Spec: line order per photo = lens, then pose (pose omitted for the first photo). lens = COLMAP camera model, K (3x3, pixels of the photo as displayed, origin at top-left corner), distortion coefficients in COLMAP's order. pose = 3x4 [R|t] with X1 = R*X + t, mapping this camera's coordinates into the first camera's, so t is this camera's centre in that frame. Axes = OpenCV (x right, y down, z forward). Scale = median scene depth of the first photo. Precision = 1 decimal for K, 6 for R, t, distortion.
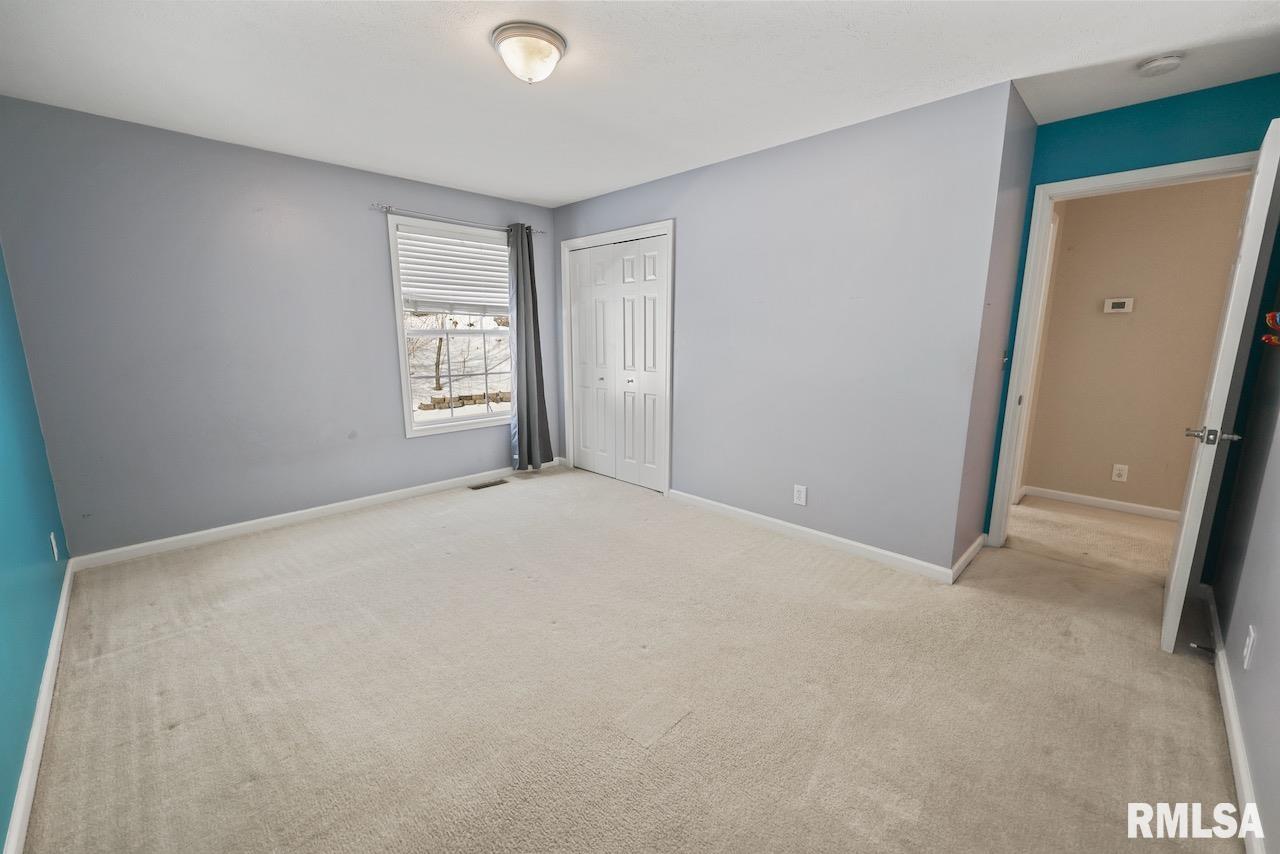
lens RADIAL K [[509.5, 0, 641.0], [0, 509.5, 429.6], [0, 0, 1]] dist [-0.001794, -0.000573]
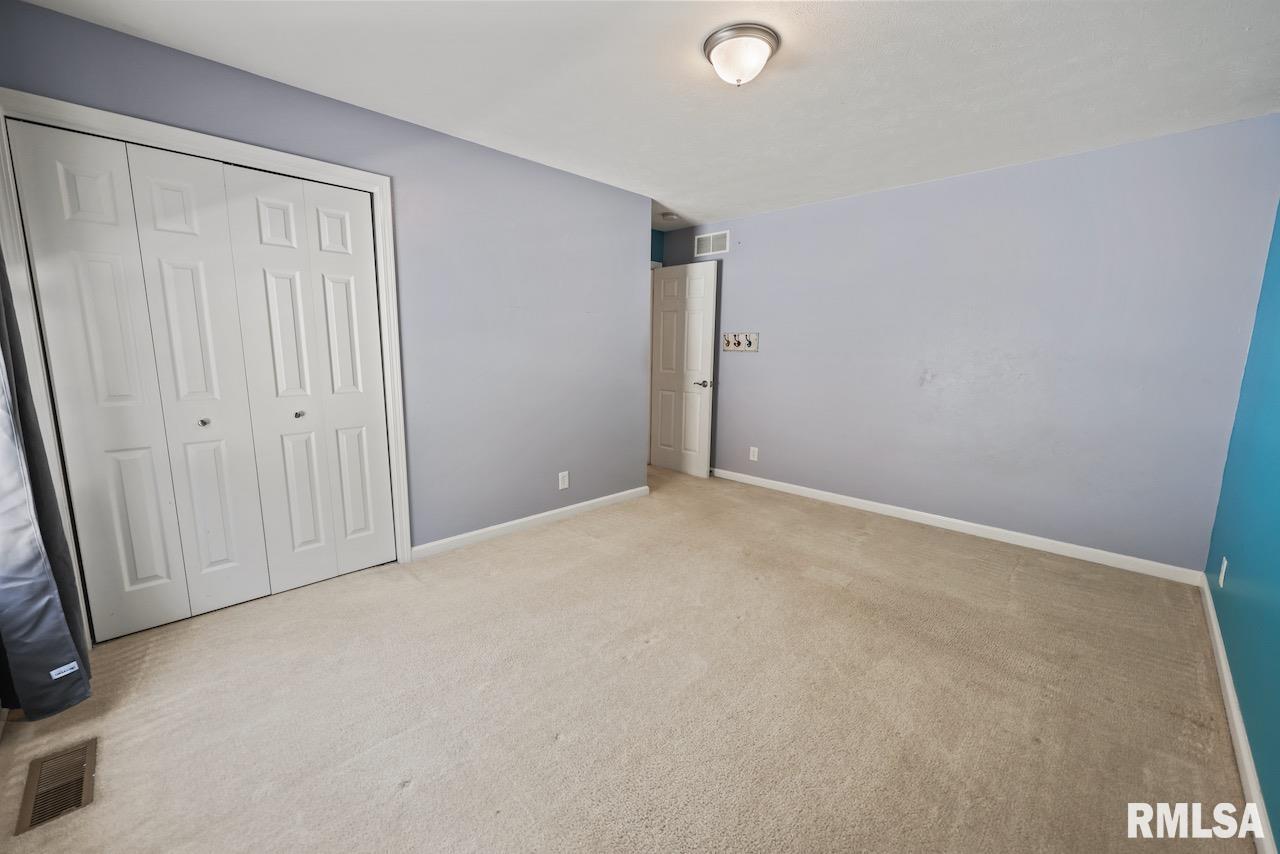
lens RADIAL K [[509.5, 0, 641.1], [0, 509.5, 426.8], [0, 0, 1]] dist [-0.001794, -0.000573]
pose [[-0.005845, -0.161820, 0.986803, -0.638834], [0.172342, 0.971891, 0.160396, -0.113396], [-0.985020, 0.171005, 0.022208, 0.628941]]
